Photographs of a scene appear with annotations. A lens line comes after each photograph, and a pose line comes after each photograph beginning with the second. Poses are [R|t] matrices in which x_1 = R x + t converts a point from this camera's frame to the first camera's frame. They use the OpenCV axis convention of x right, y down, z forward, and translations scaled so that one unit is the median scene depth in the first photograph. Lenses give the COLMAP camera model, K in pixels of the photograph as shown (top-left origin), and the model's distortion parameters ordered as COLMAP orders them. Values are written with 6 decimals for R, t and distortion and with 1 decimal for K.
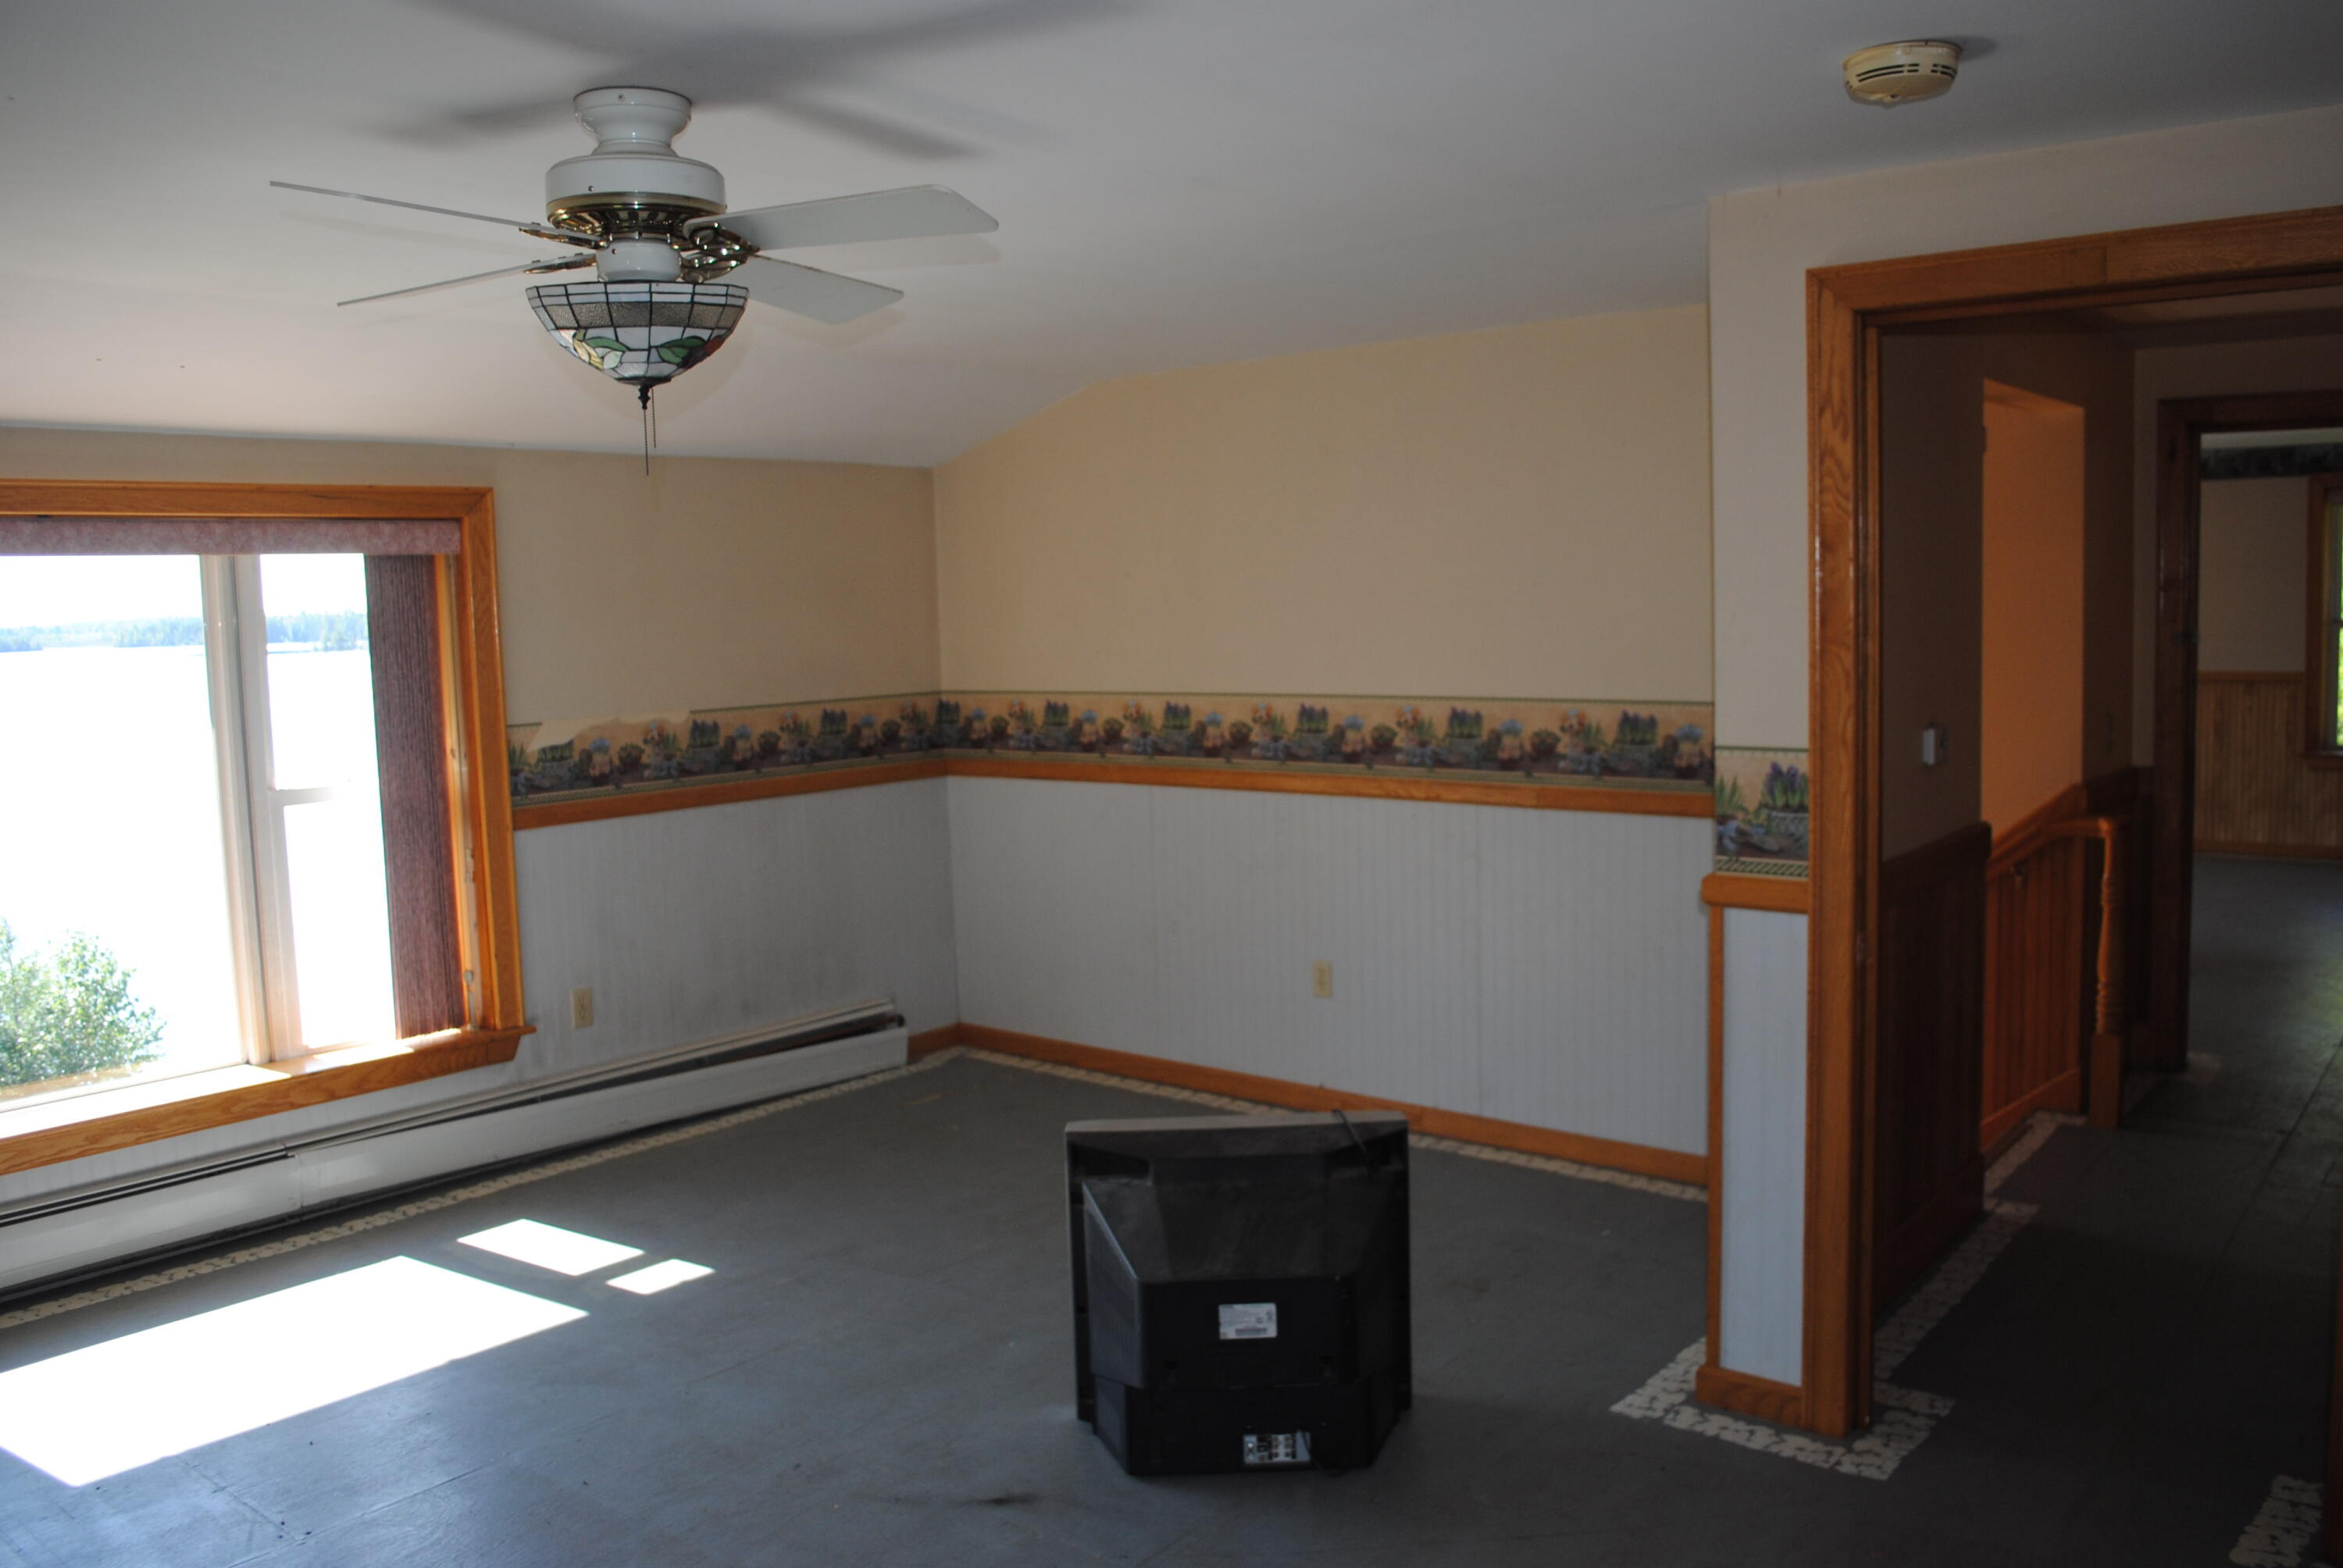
lens RADIAL K [[1836.0, 0, 1172.3], [0, 1836.0, 770.4], [0, 0, 1]] dist [-0.076831, -0.003837]
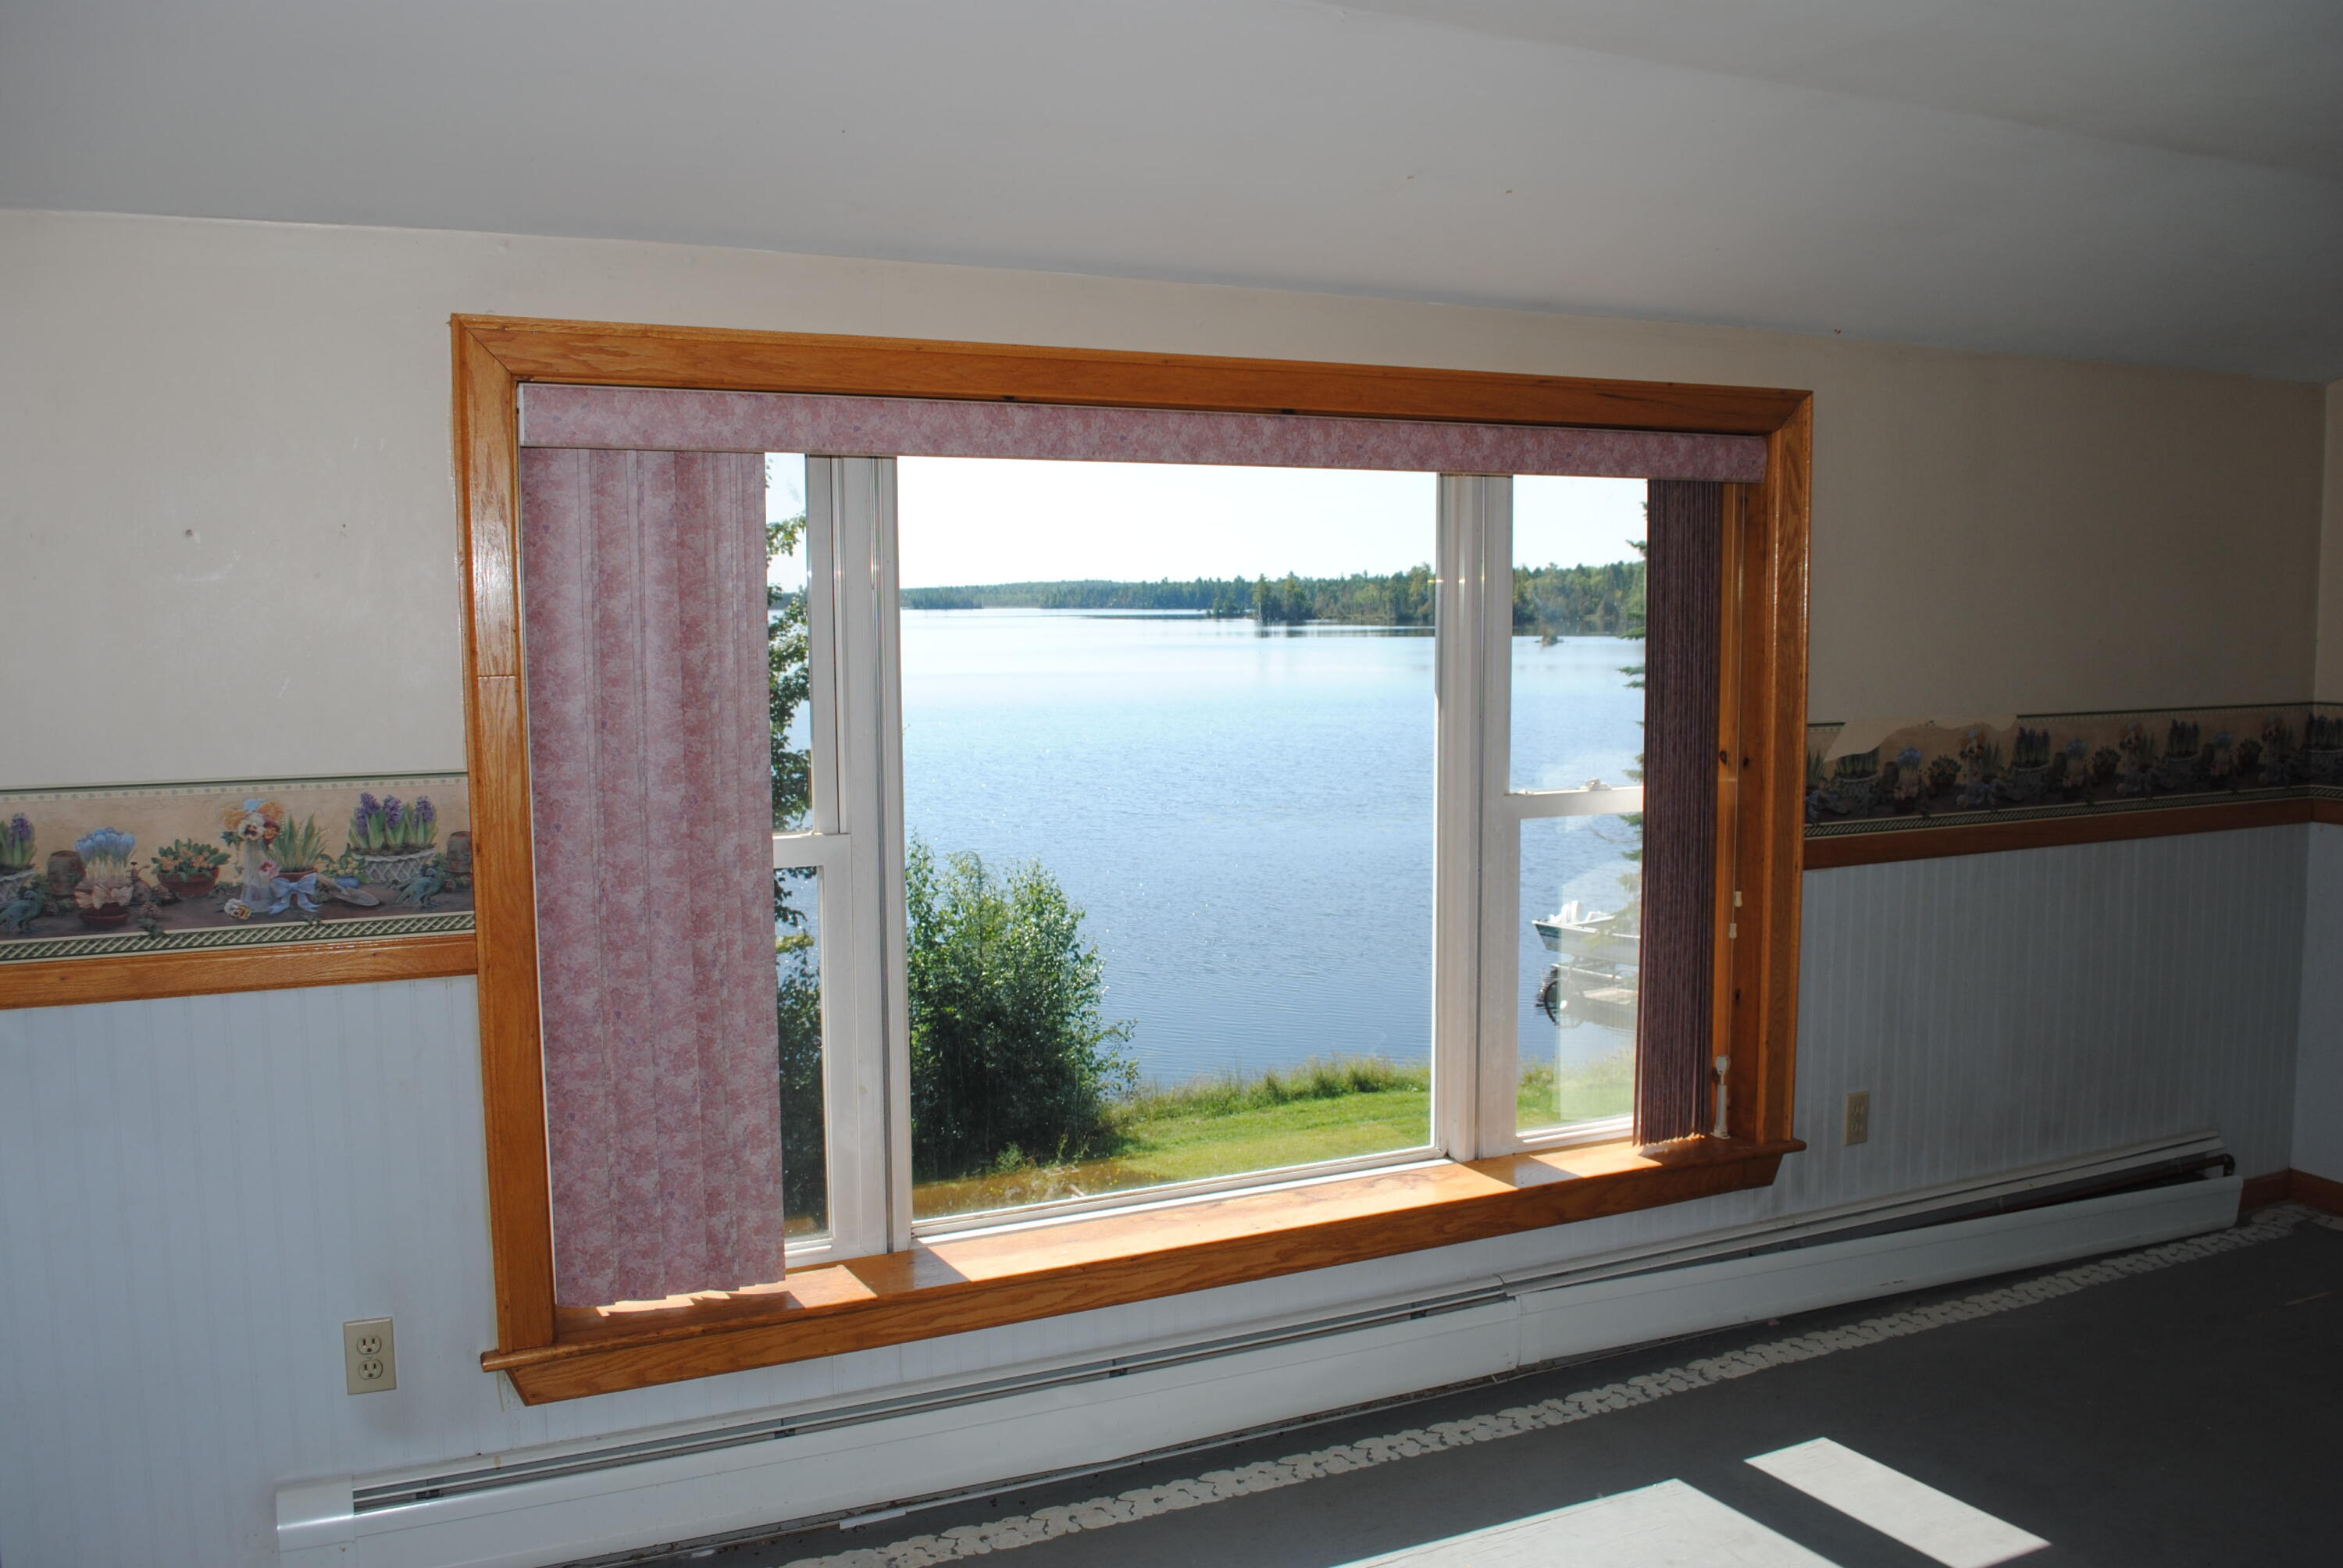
lens RADIAL K [[1836.0, 0, 1171.6], [0, 1836.0, 794.9], [0, 0, 1]] dist [-0.076831, -0.003837]
pose [[0.894839, 0.070720, -0.440752, -0.259667], [-0.060279, 0.997471, 0.037666, -0.008334], [0.442301, -0.007137, 0.896838, 0.234897]]
